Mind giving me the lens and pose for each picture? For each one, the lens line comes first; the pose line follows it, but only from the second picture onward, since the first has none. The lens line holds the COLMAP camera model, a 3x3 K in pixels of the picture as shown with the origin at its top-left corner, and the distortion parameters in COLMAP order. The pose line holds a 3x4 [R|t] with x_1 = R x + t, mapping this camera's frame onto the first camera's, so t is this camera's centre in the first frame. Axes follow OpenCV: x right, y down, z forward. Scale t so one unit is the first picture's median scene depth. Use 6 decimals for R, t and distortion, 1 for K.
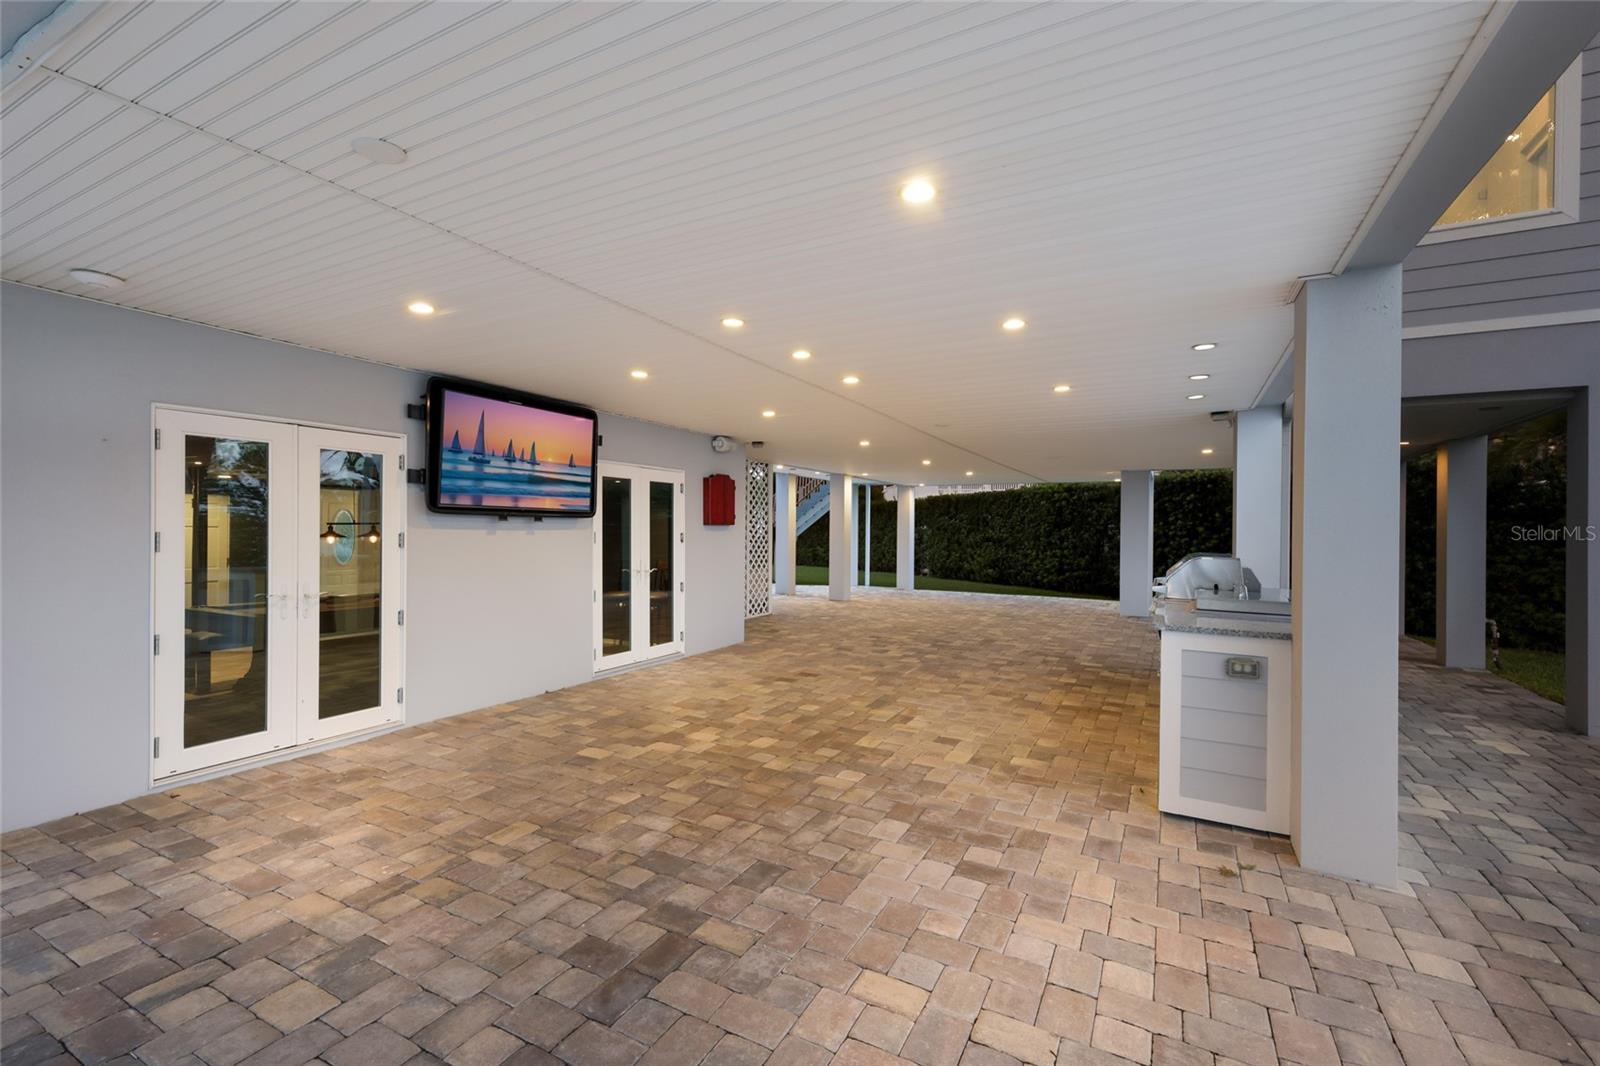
lens RADIAL K [[694.5, 0, 800.0], [0, 694.5, 533.0], [0, 0, 1]] dist [0.009532, 0.000139]
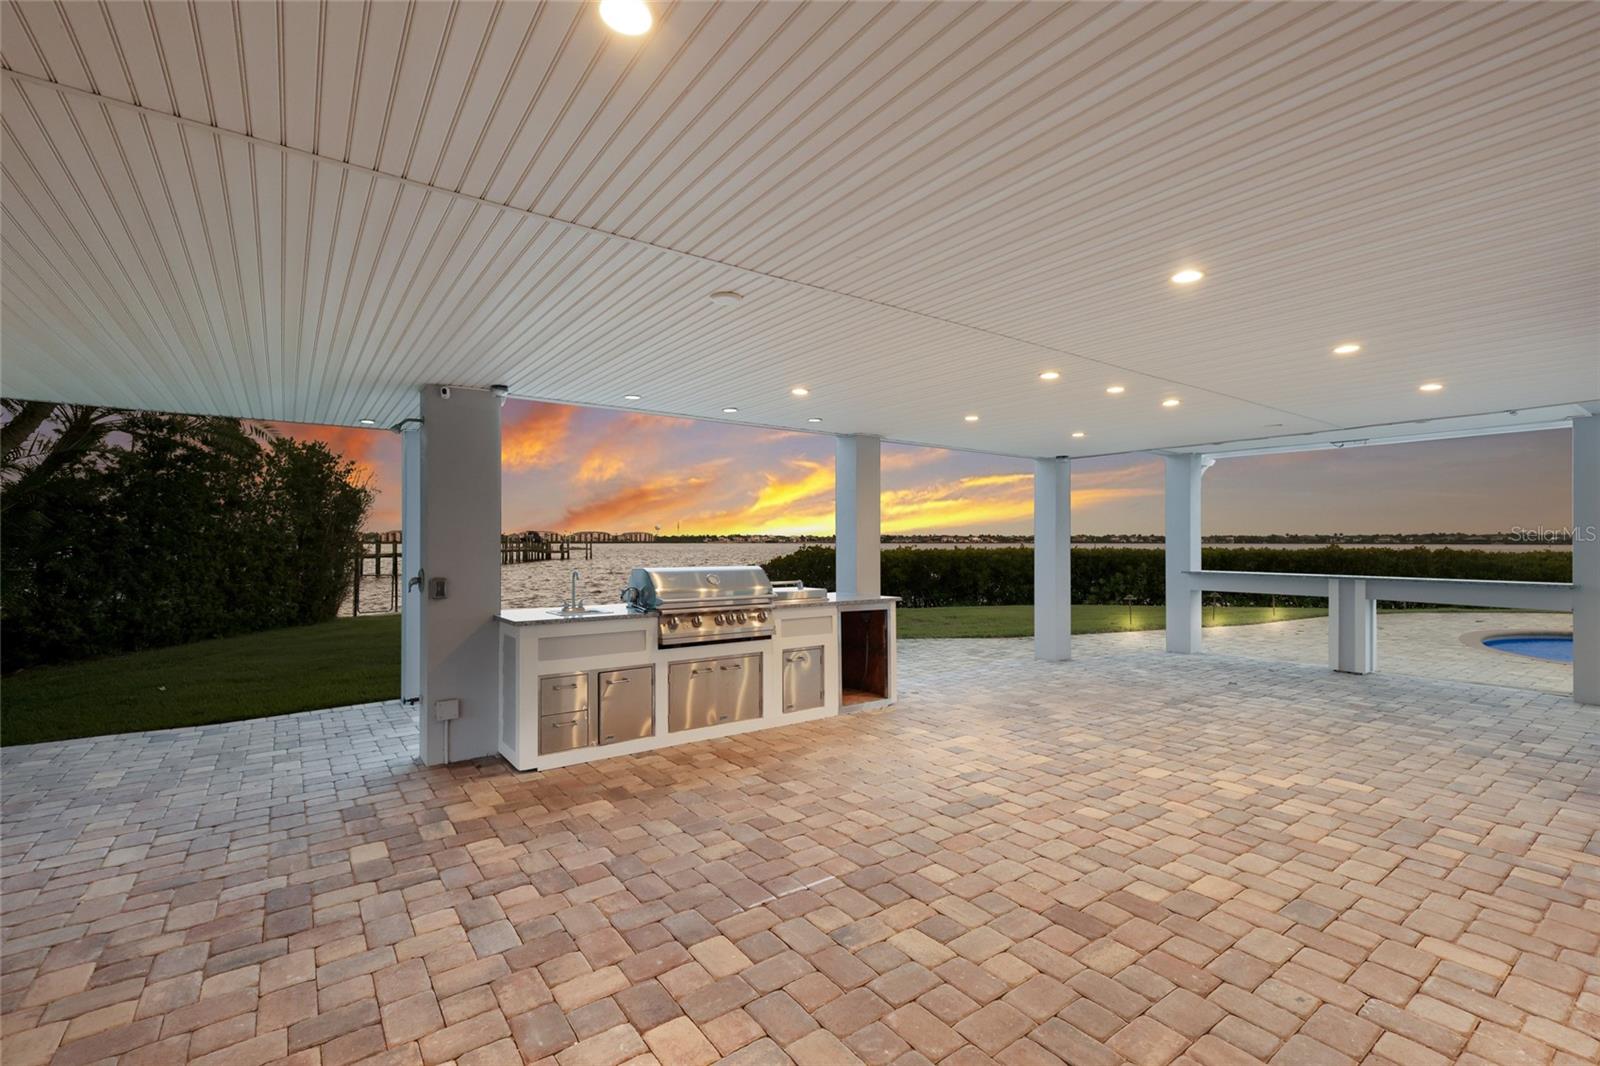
lens RADIAL K [[694.5, 0, 800.0], [0, 694.5, 533.0], [0, 0, 1]] dist [0.009532, 0.000139]
pose [[-0.900987, -0.005527, 0.433812, -0.027910], [-0.006386, 0.999979, -0.000523, -0.023600], [-0.433800, -0.003242, -0.901003, 2.143098]]
